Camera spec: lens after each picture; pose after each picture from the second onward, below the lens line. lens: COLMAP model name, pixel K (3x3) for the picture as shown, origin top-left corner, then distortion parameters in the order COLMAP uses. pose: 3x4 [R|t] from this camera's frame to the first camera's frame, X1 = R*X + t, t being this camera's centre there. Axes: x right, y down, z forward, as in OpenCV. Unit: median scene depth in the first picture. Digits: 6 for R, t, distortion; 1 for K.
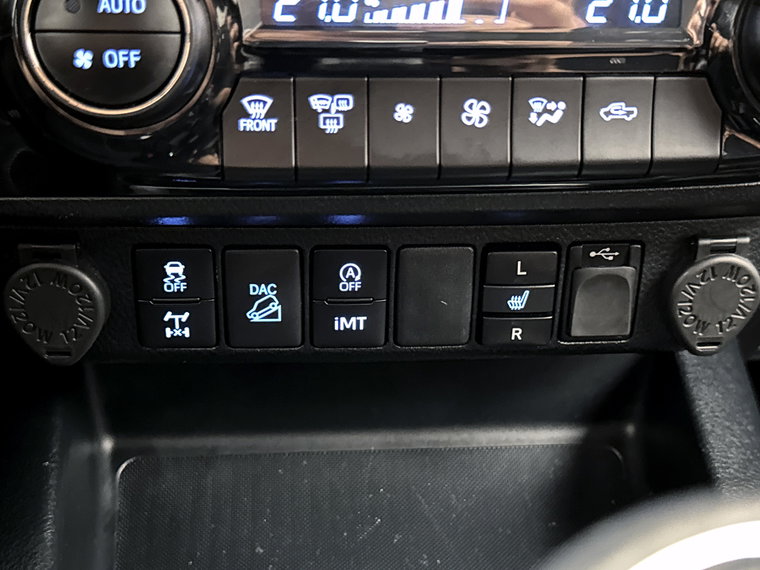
lens RADIAL K [[1016.1, 0, 385.2], [0, 1016.1, 293.7], [0, 0, 1]] dist [0.094459, 0.000000]
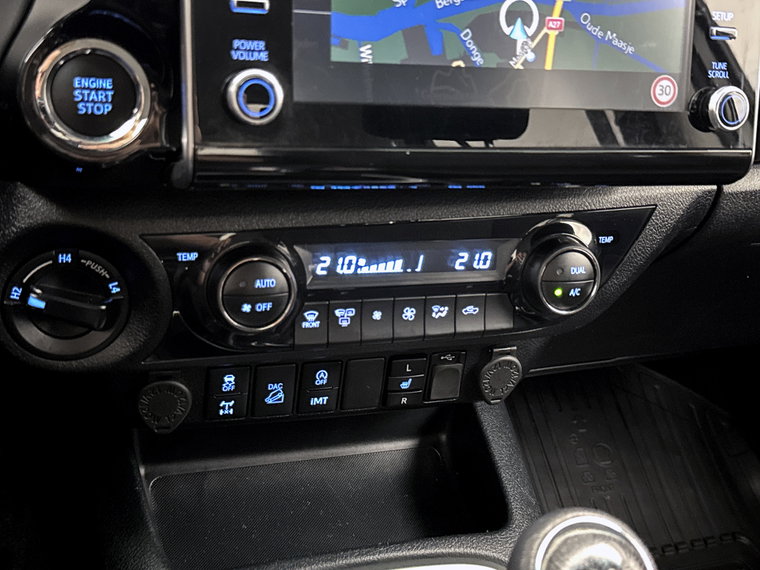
lens RADIAL K [[980.5, 0, 387.1], [0, 980.5, 299.6], [0, 0, 1]] dist [0.107205, 0.000000]
pose [[0.958855, -0.026044, 0.282699, -0.421593], [0.012392, 0.998674, 0.049975, -0.245647], [-0.283625, -0.044416, 0.957906, -0.746131]]
